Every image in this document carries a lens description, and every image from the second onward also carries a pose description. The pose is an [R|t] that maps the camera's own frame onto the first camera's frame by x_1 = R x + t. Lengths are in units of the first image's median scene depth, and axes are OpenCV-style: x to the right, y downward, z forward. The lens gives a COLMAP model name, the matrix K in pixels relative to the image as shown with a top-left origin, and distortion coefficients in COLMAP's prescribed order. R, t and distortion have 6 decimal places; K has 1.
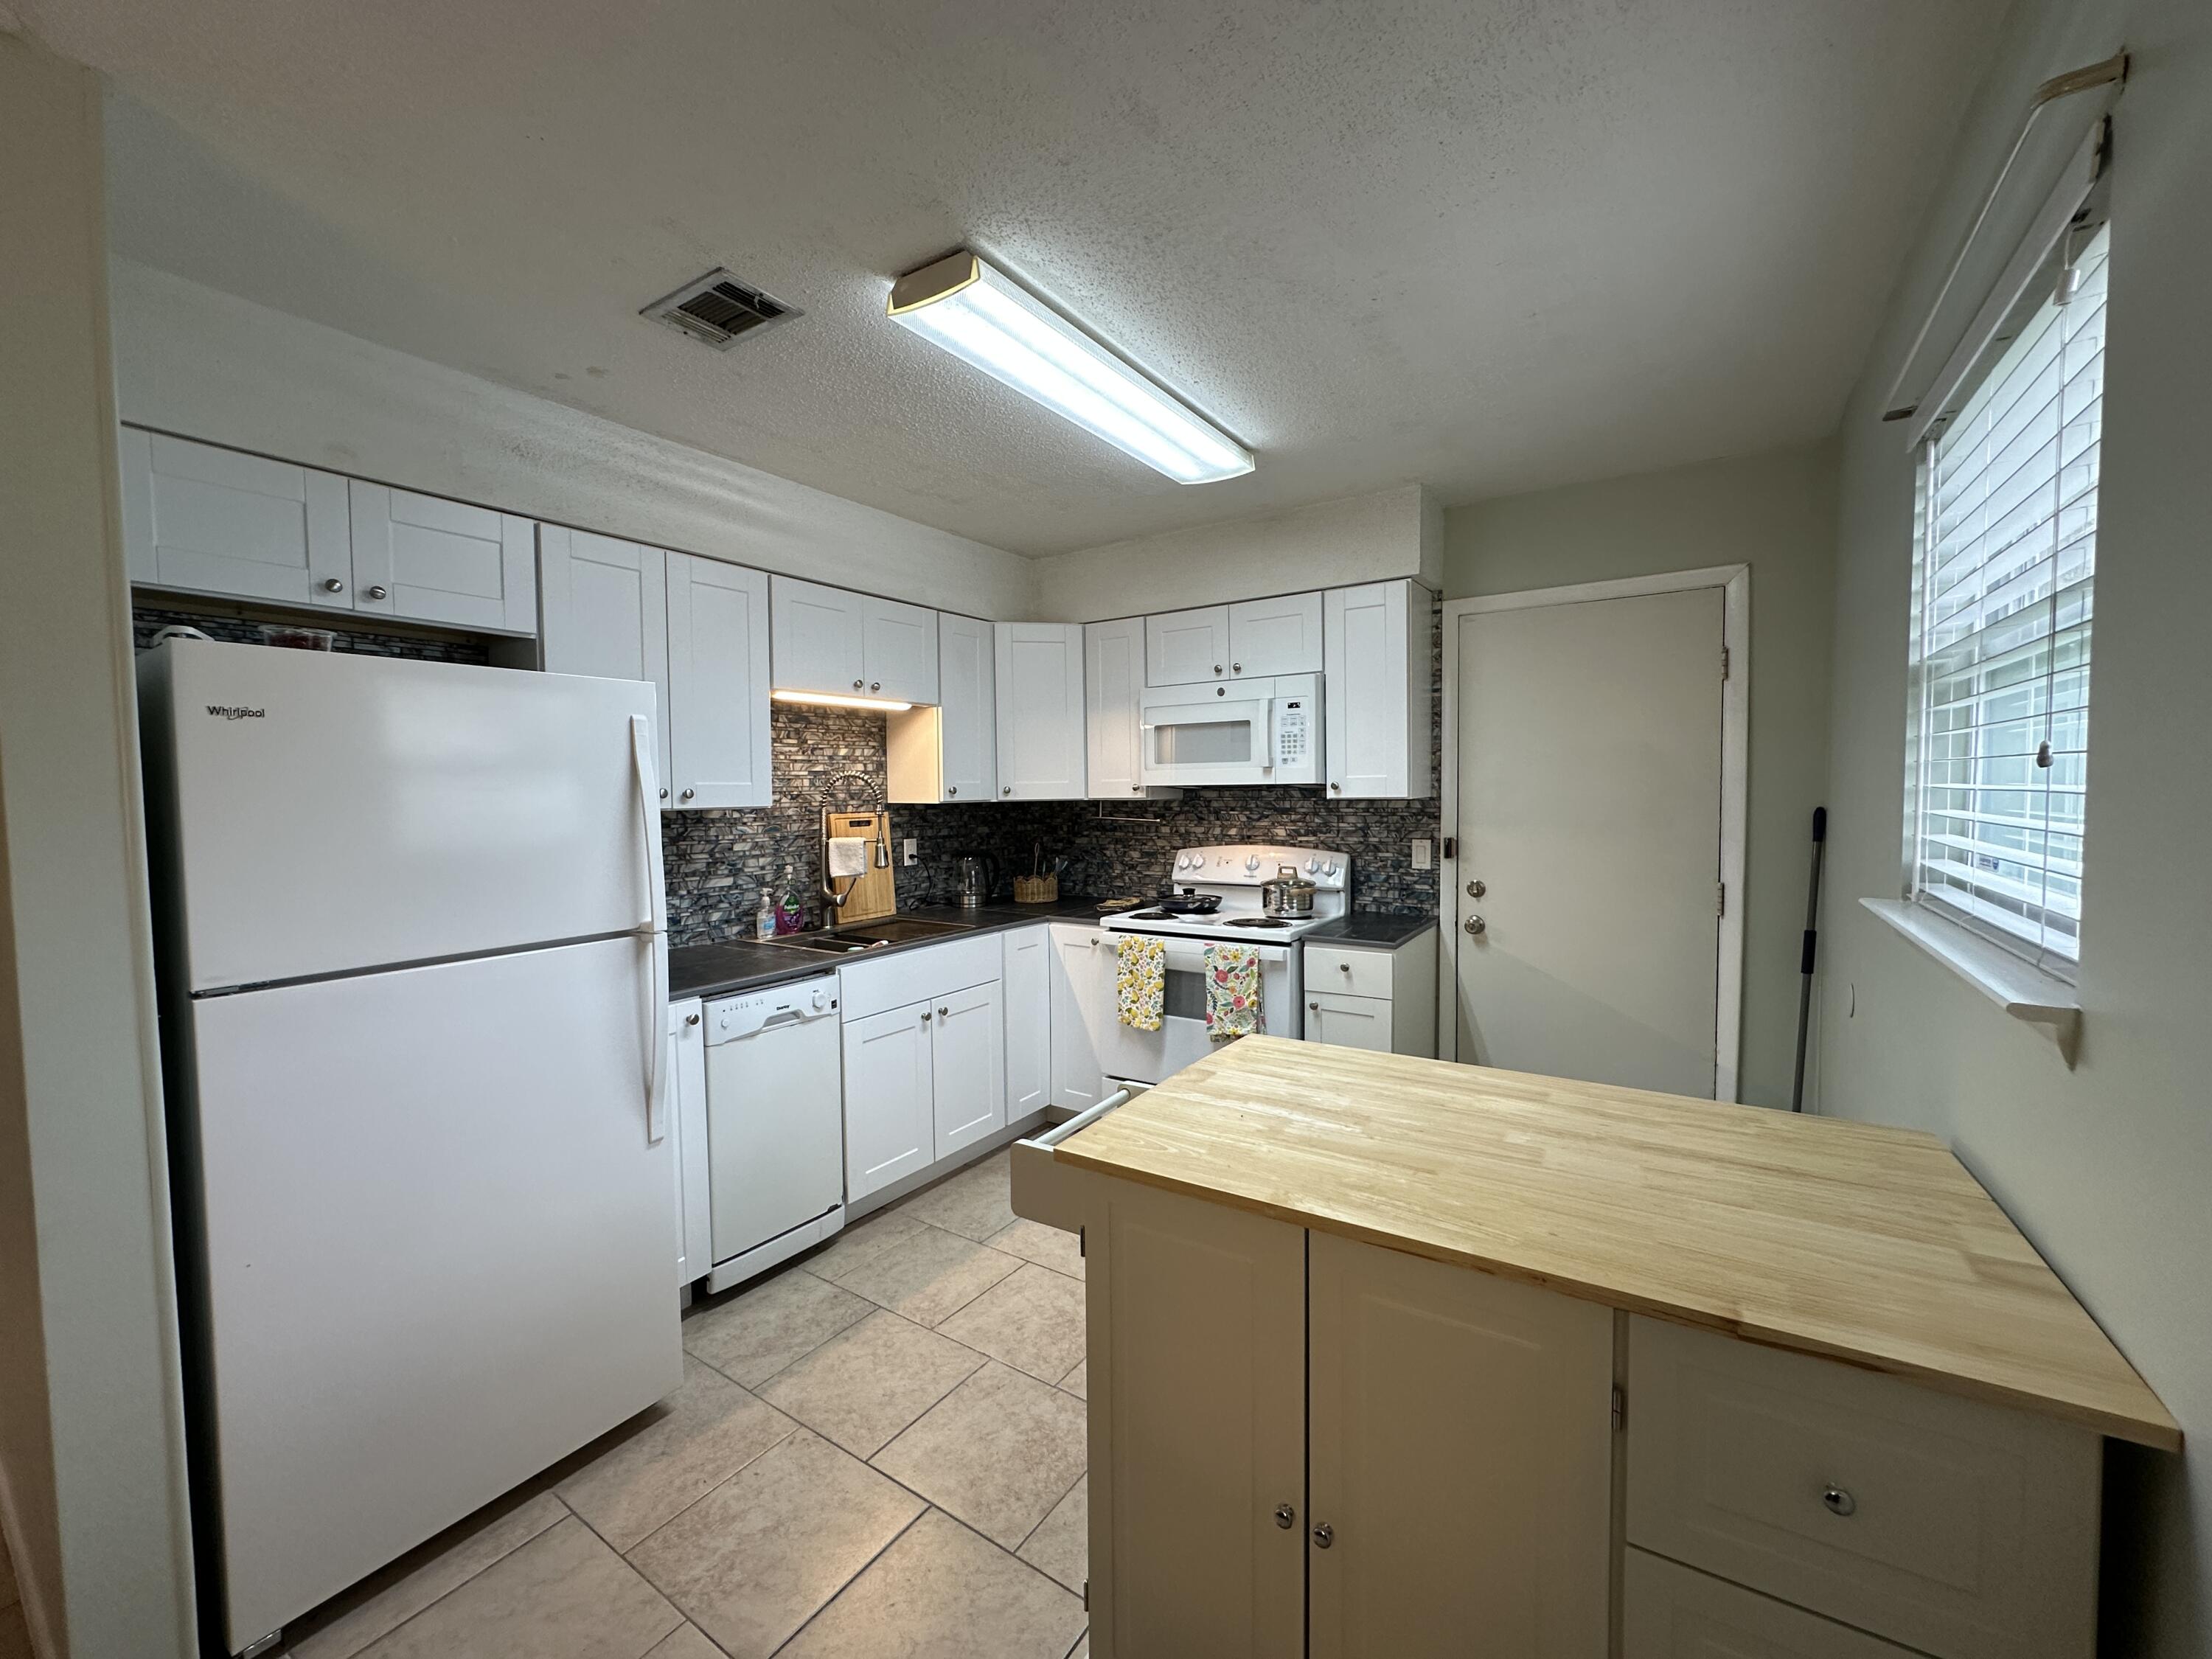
lens RADIAL K [[885.2, 0, 1106.0], [0, 885.2, 829.5], [0, 0, 1]] dist [-0.001992, -0.000176]
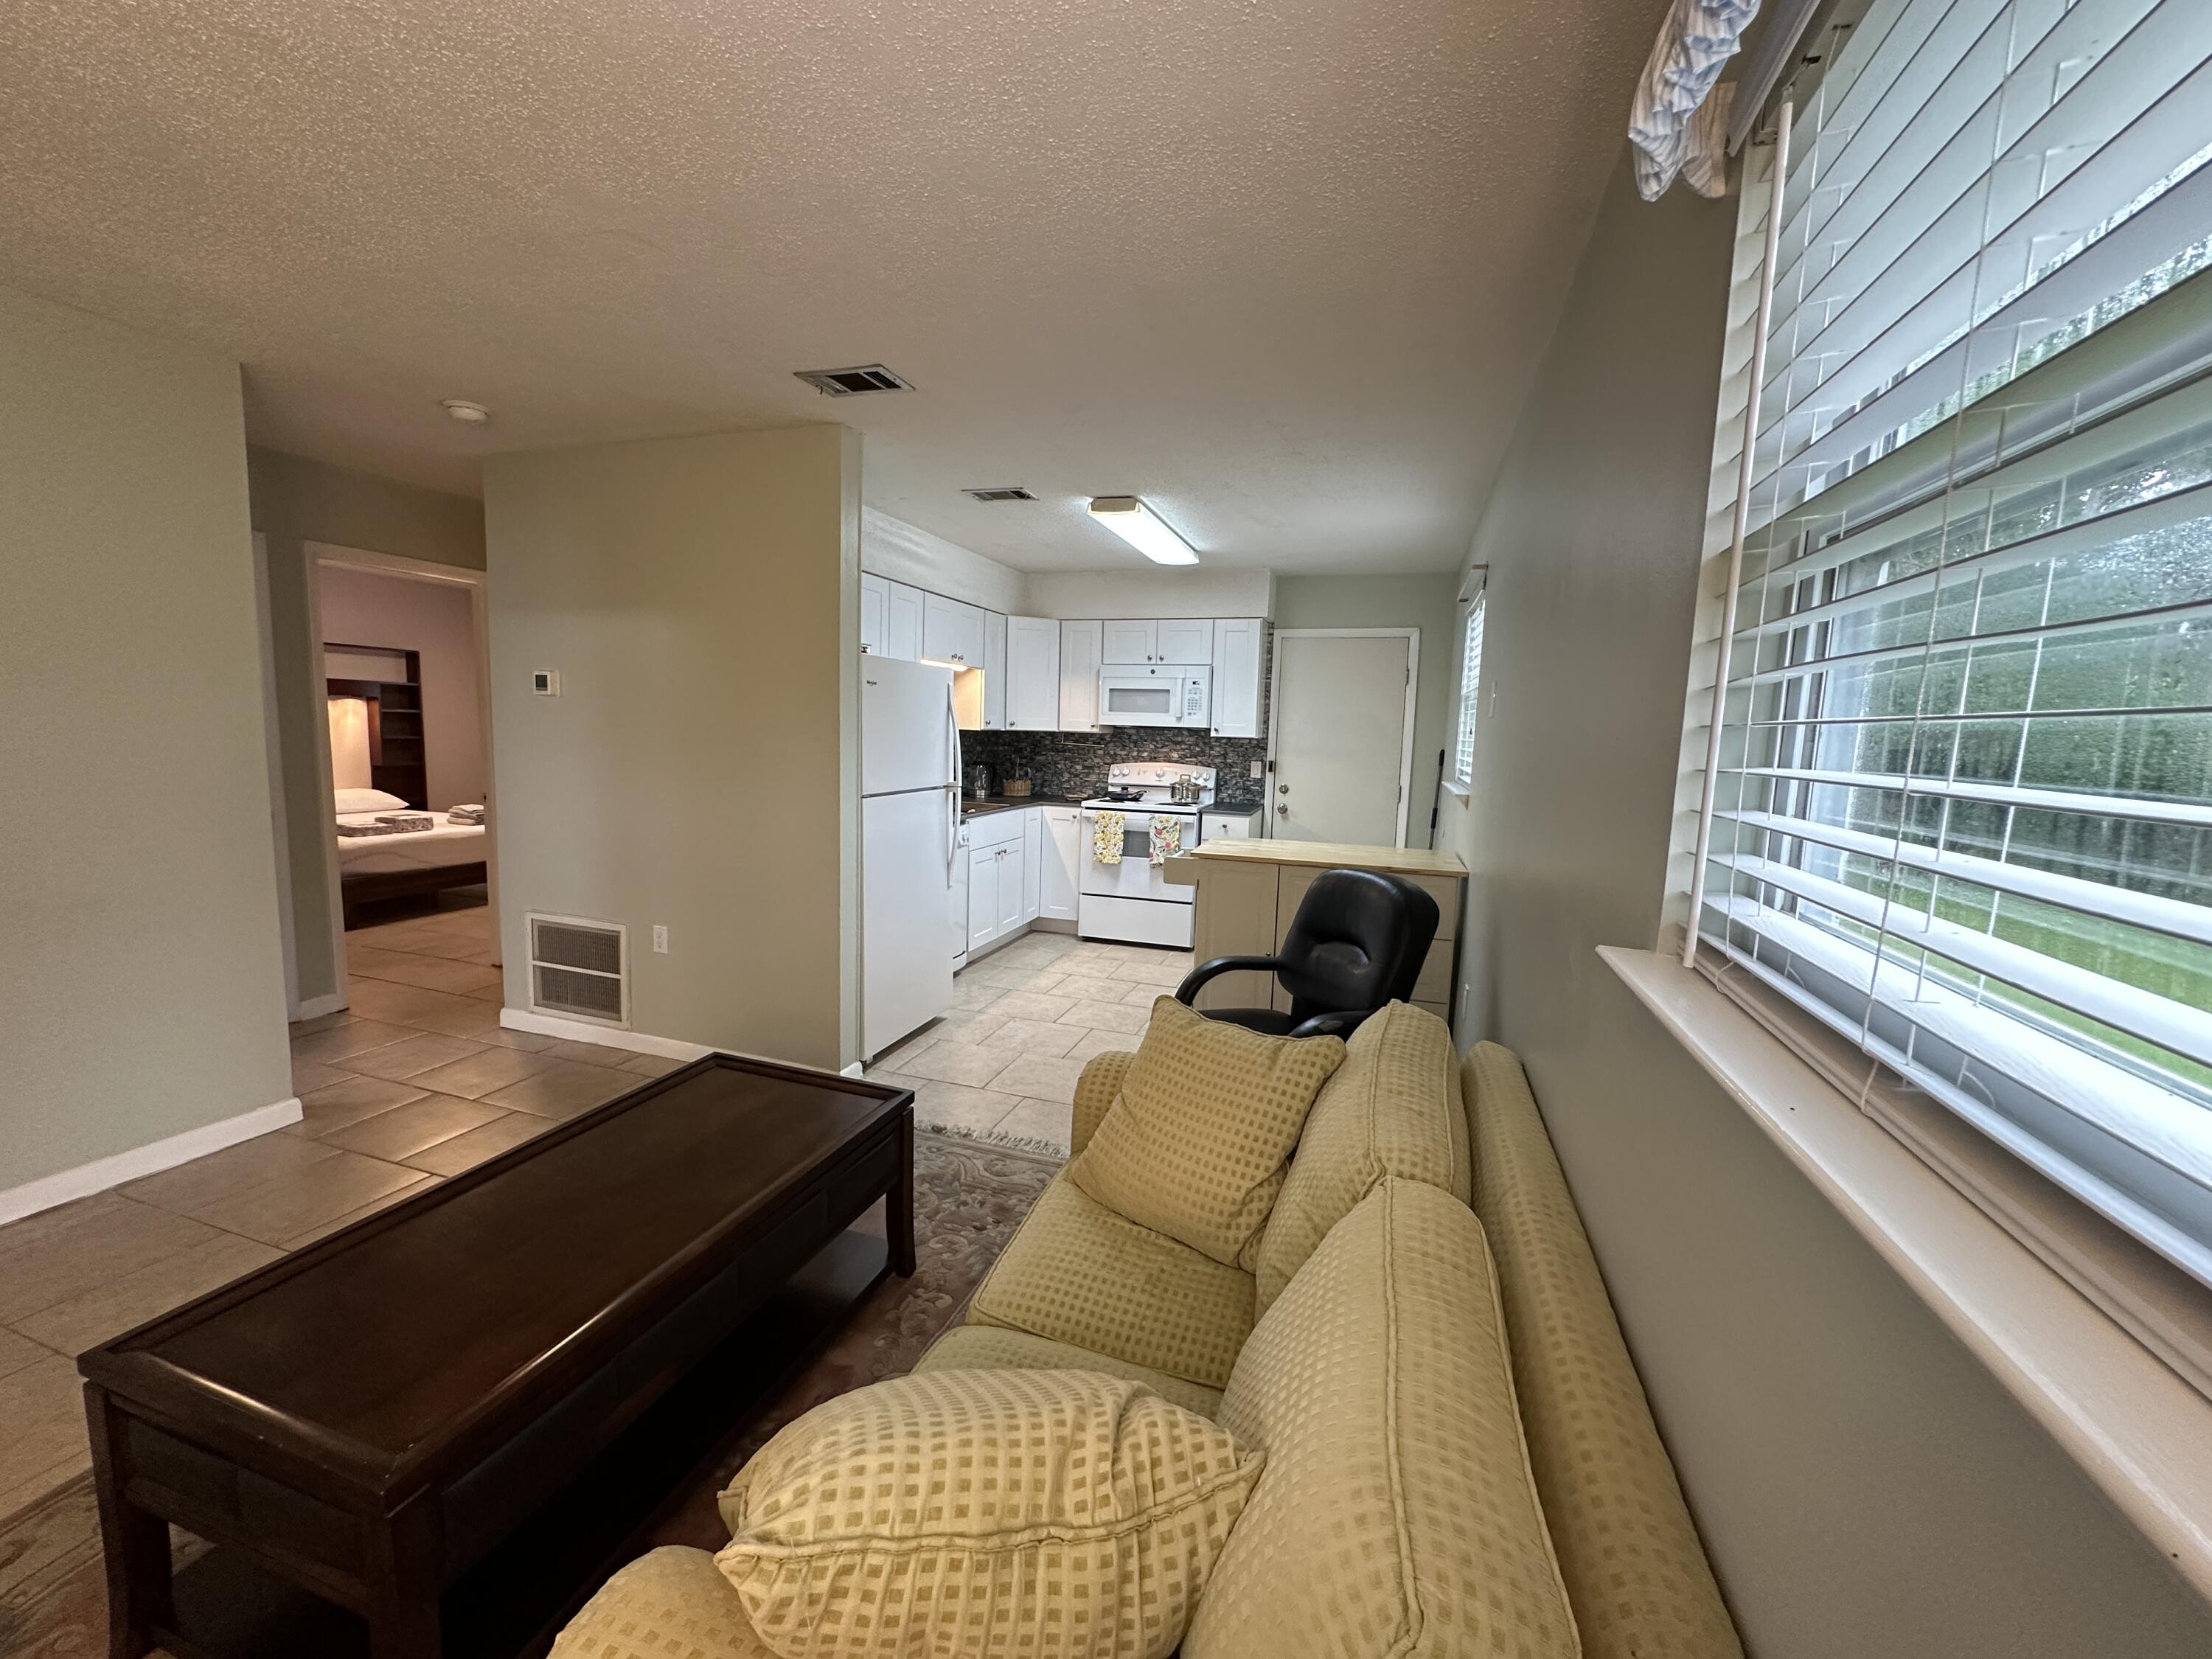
lens RADIAL K [[885.2, 0, 1106.0], [0, 885.2, 829.5], [0, 0, 1]] dist [-0.001992, -0.000176]
pose [[0.962112, 0.010261, 0.272463, -0.423118], [-0.030059, 0.997192, 0.068590, 0.034974], [-0.270994, -0.074181, 0.959718, -0.647920]]
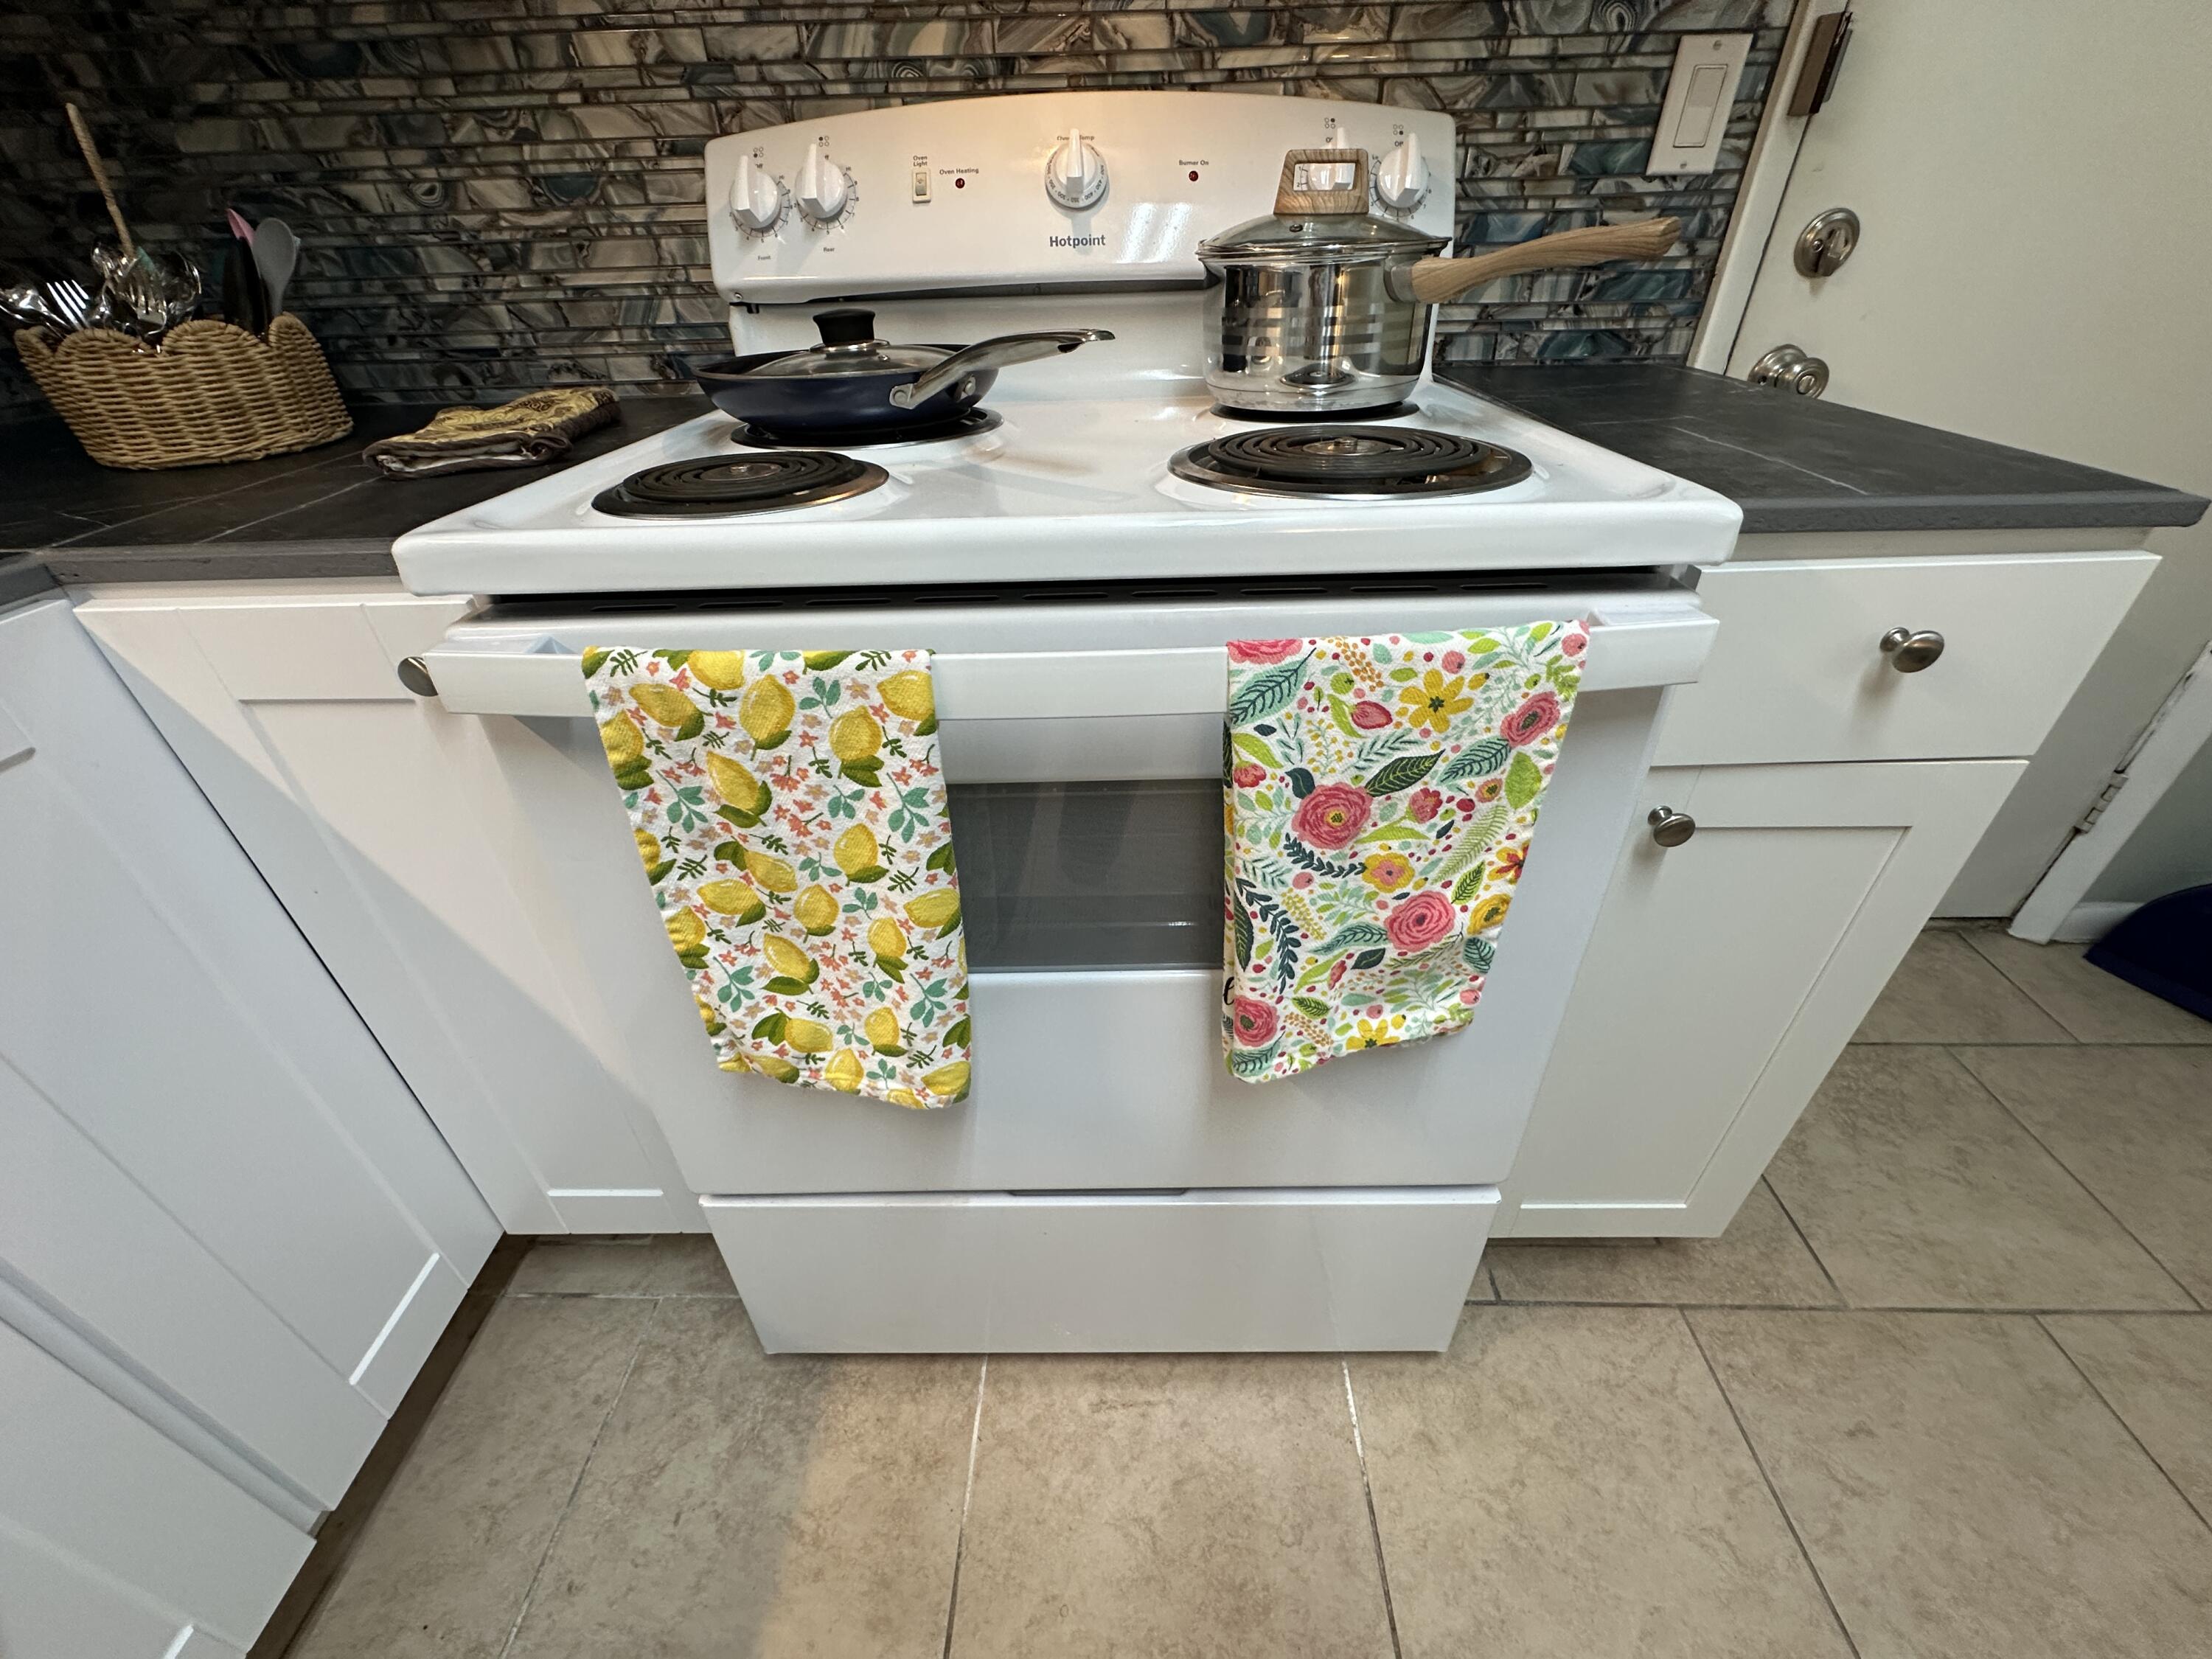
lens RADIAL K [[885.2, 0, 1106.0], [0, 885.2, 829.5], [0, 0, 1]] dist [-0.001992, -0.000176]
pose [[0.842386, -0.309994, 0.440783, 0.014650], [0.039211, 0.851062, 0.523599, 0.068014], [-0.537446, -0.423789, 0.729078, 0.805011]]
